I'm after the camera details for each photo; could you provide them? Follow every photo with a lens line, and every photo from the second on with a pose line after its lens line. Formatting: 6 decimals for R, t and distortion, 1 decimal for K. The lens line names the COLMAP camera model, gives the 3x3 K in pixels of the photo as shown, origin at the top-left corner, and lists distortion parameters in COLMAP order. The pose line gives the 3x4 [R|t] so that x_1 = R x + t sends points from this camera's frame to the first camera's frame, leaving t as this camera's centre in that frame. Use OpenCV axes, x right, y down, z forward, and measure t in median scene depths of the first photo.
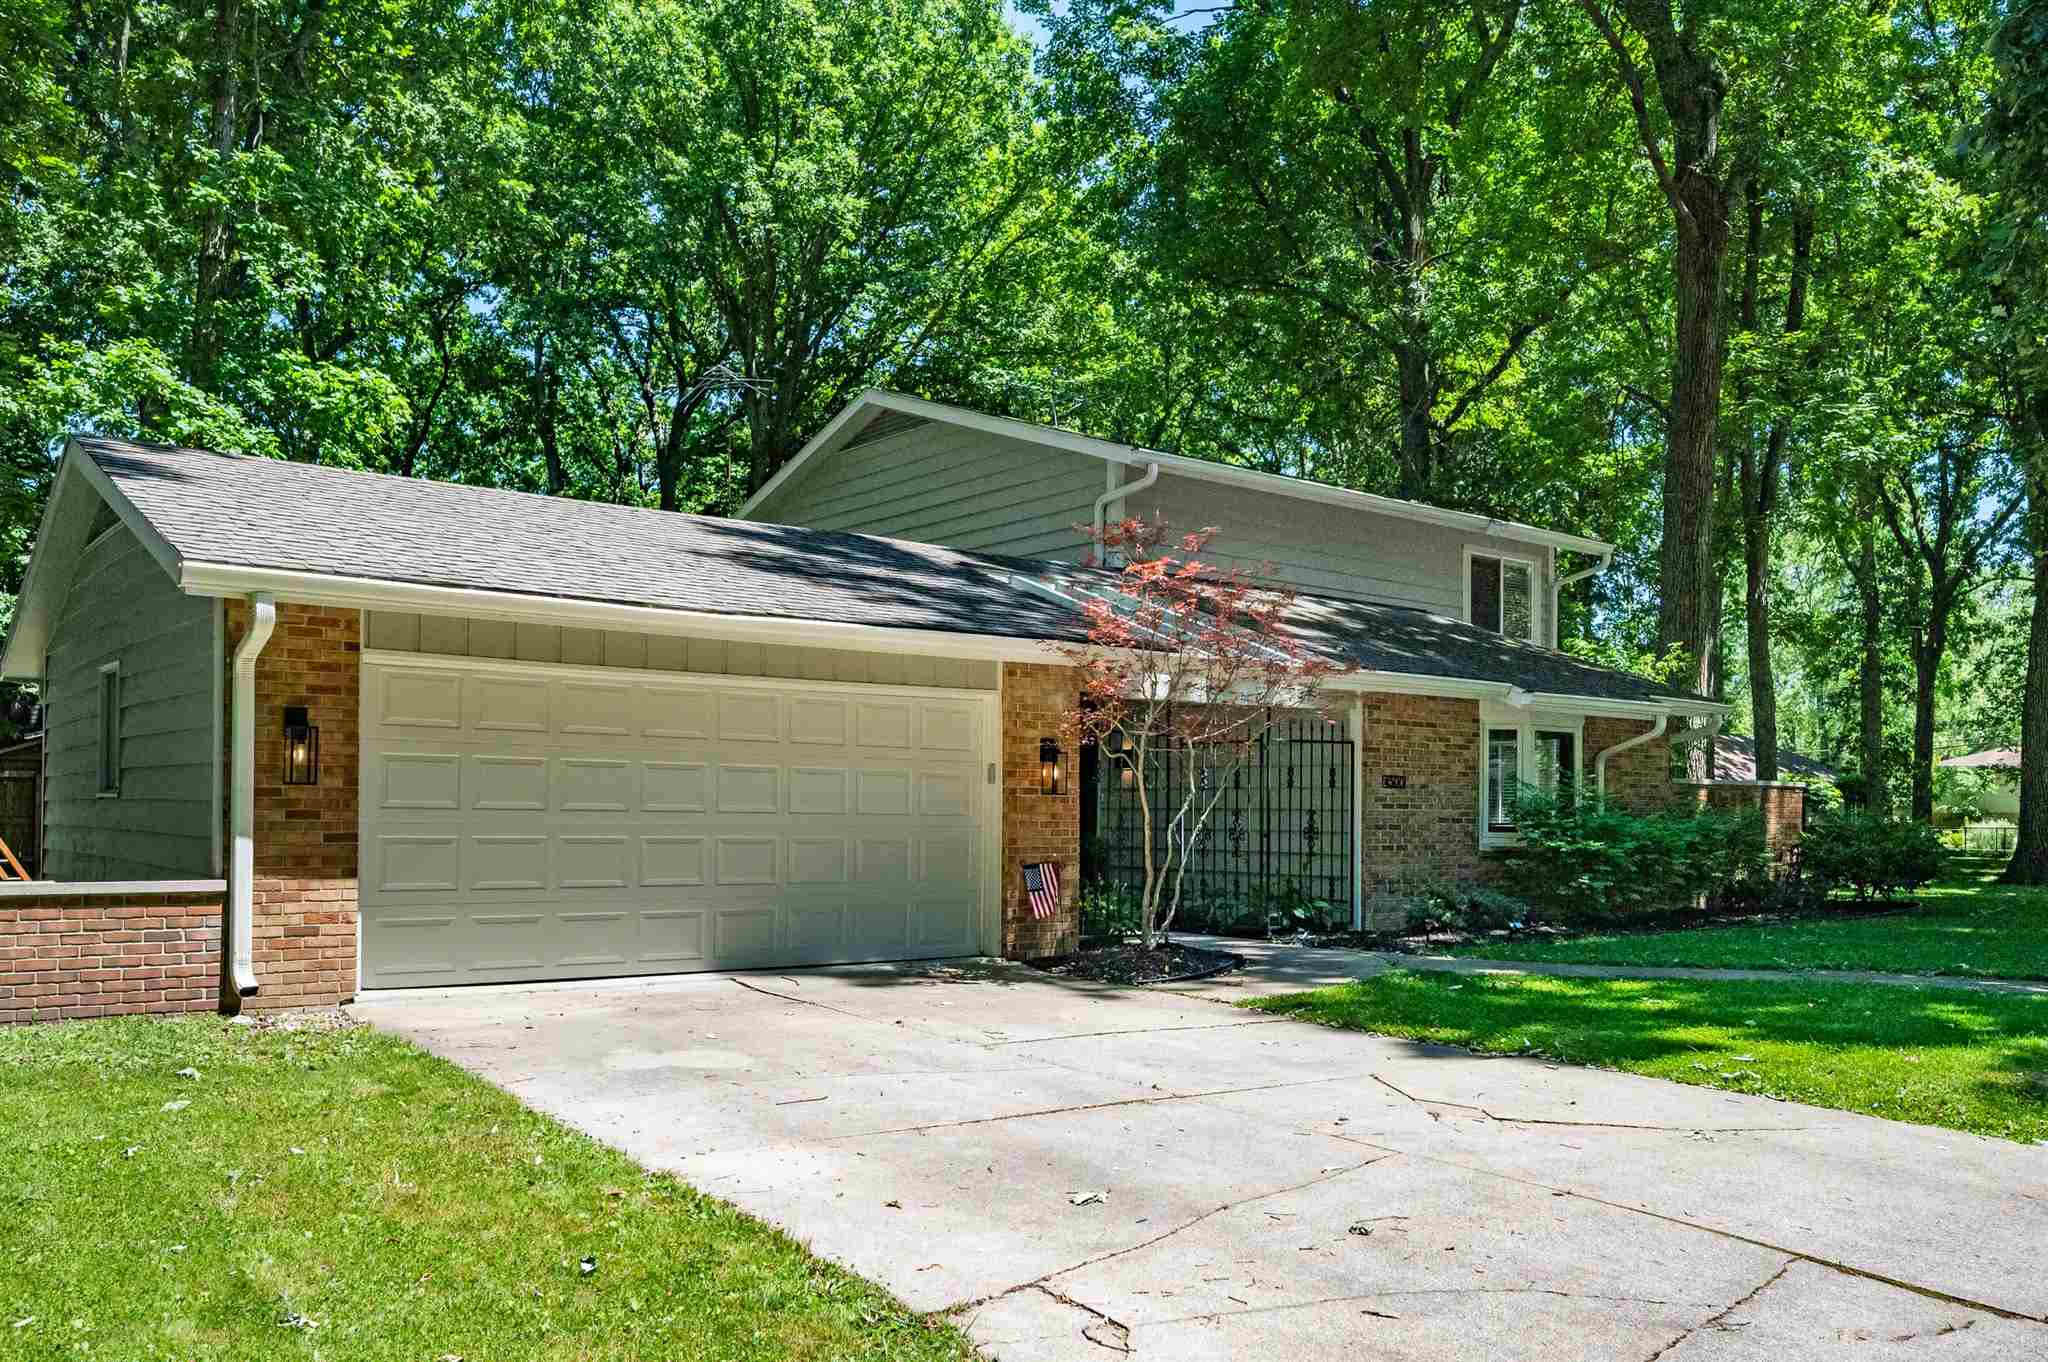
lens RADIAL K [[1418.6, 0, 1023.3], [0, 1418.6, 684.6], [0, 0, 1]] dist [0.020917, 0.001048]
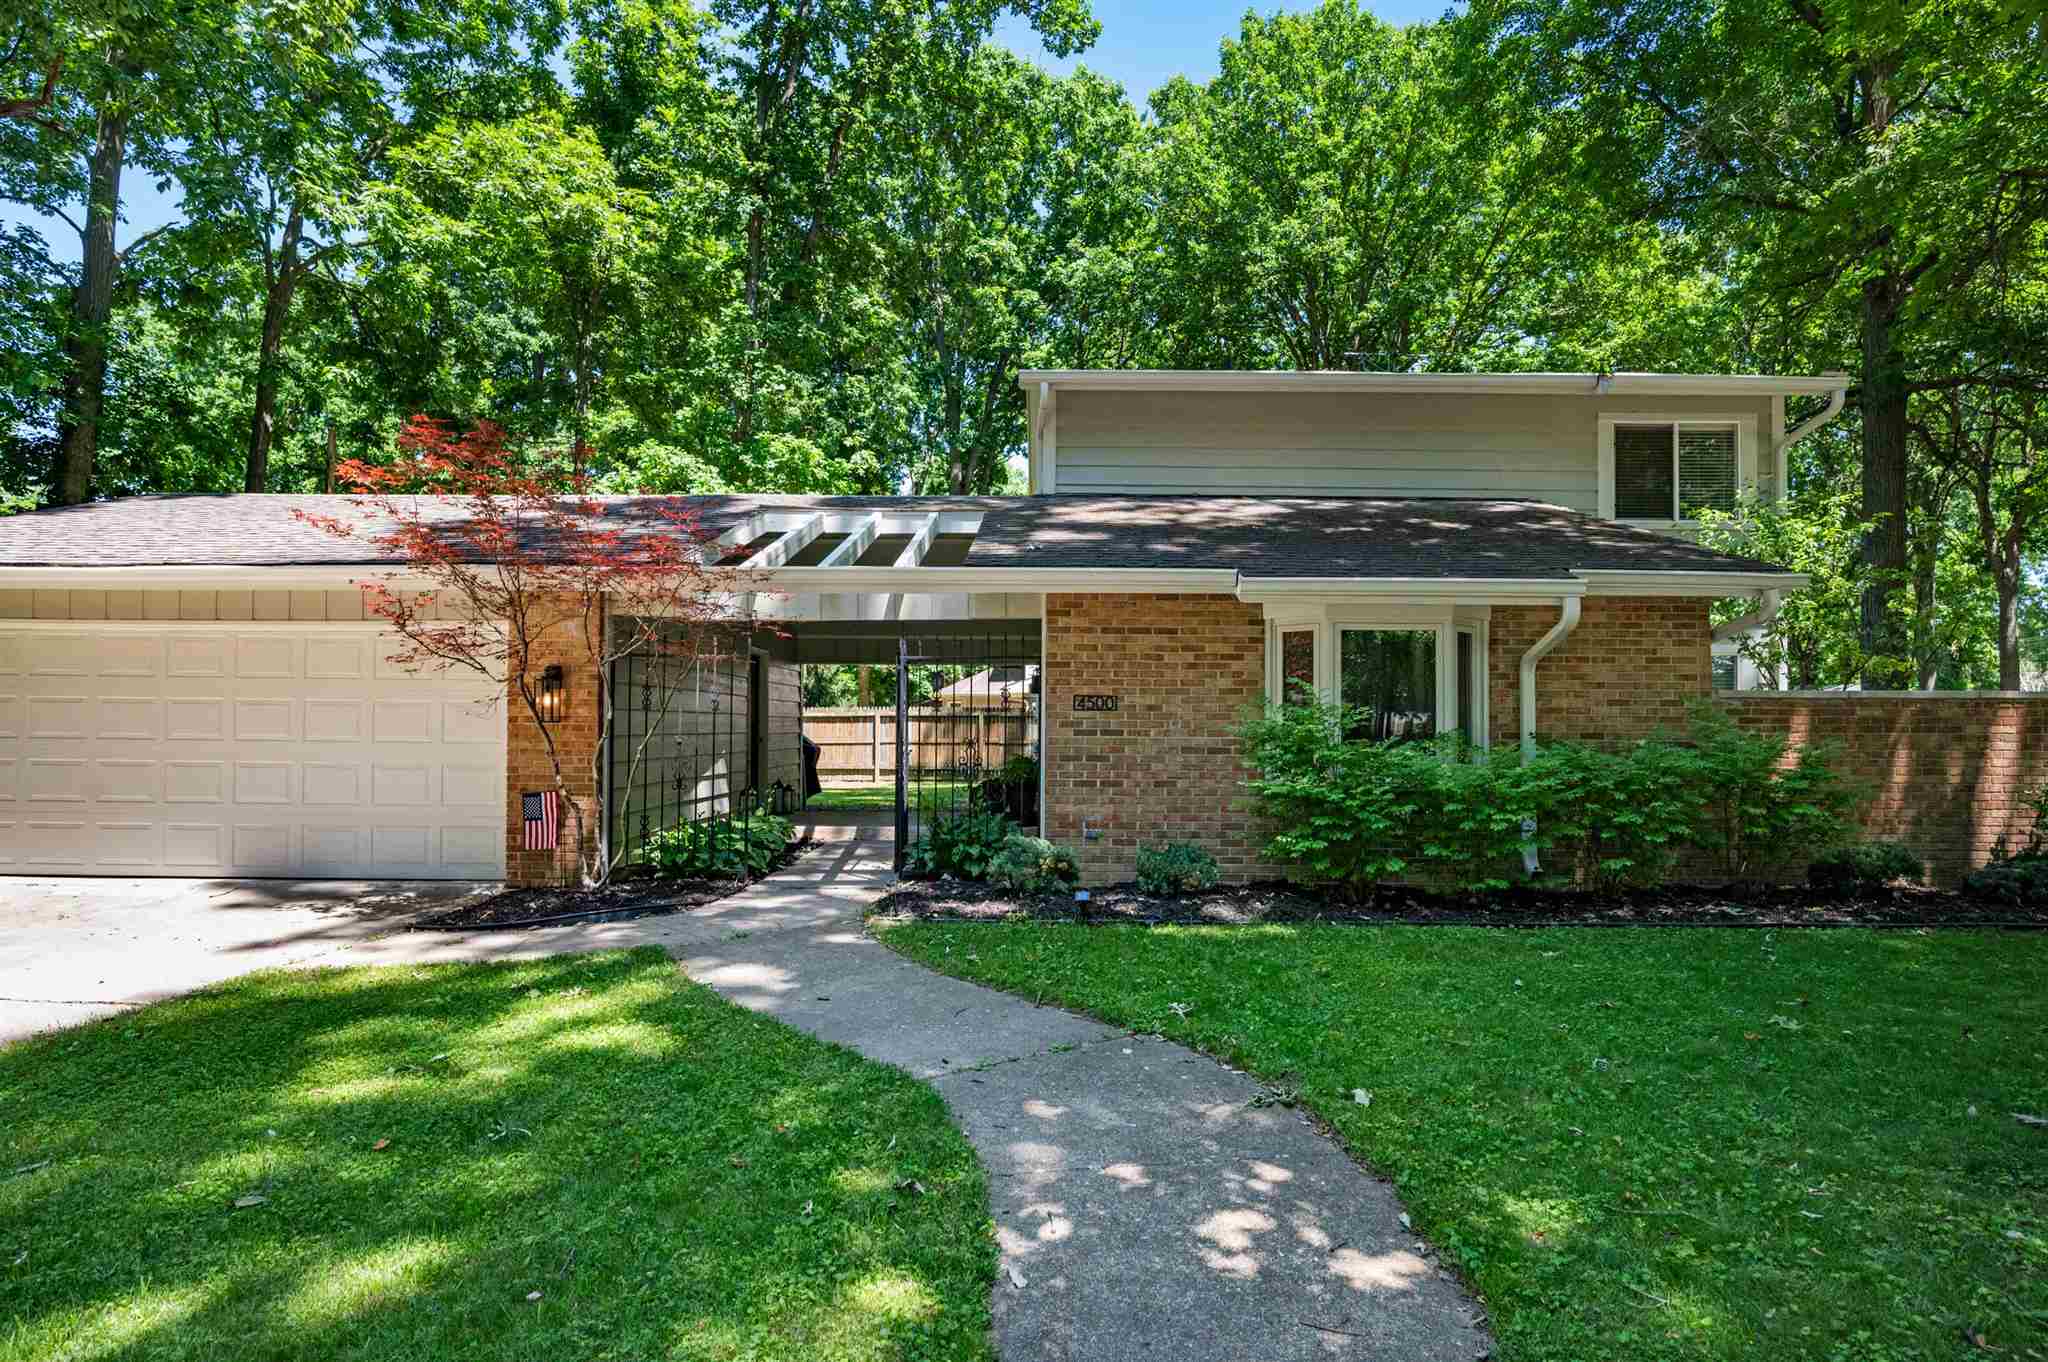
lens RADIAL K [[1122.9, 0, 1024.1], [0, 1122.9, 685.8], [0, 0, 1]] dist [-0.016548, -0.000047]
pose [[0.823617, -0.041667, -0.565613, 0.591170], [0.051613, 0.998666, 0.001588, 0.055496], [0.564793, -0.030501, 0.824669, 0.444980]]
